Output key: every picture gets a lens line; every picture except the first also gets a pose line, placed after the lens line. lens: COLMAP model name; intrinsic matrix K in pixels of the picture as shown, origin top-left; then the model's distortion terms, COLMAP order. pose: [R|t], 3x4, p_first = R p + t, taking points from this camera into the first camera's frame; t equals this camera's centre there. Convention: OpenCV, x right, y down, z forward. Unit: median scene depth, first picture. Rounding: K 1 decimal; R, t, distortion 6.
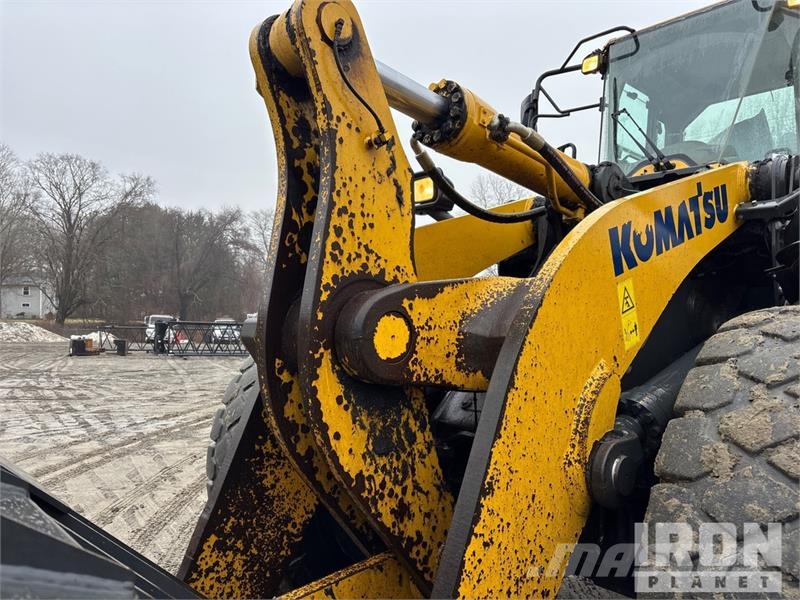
lens RADIAL K [[636.0, 0, 400.0], [0, 636.0, 300.0], [0, 0, 1]] dist [-0.008067, 0.109626]
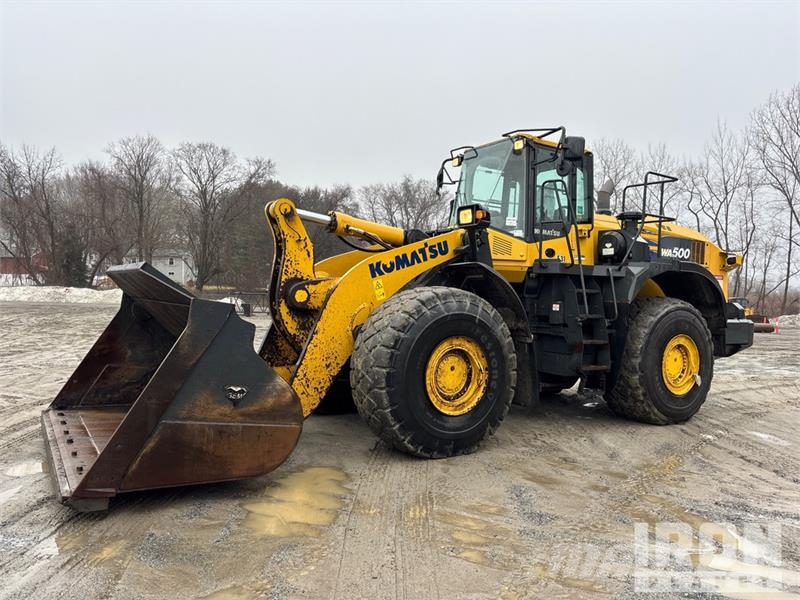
lens RADIAL K [[607.8, 0, 397.5], [0, 607.8, 297.9], [0, 0, 1]] dist [0.077629, -0.099352]
pose [[0.984910, 0.008506, -0.172856, 0.757466], [-0.000311, 0.998877, 0.047380, -0.062984], [0.173064, -0.046611, 0.983807, -1.555893]]
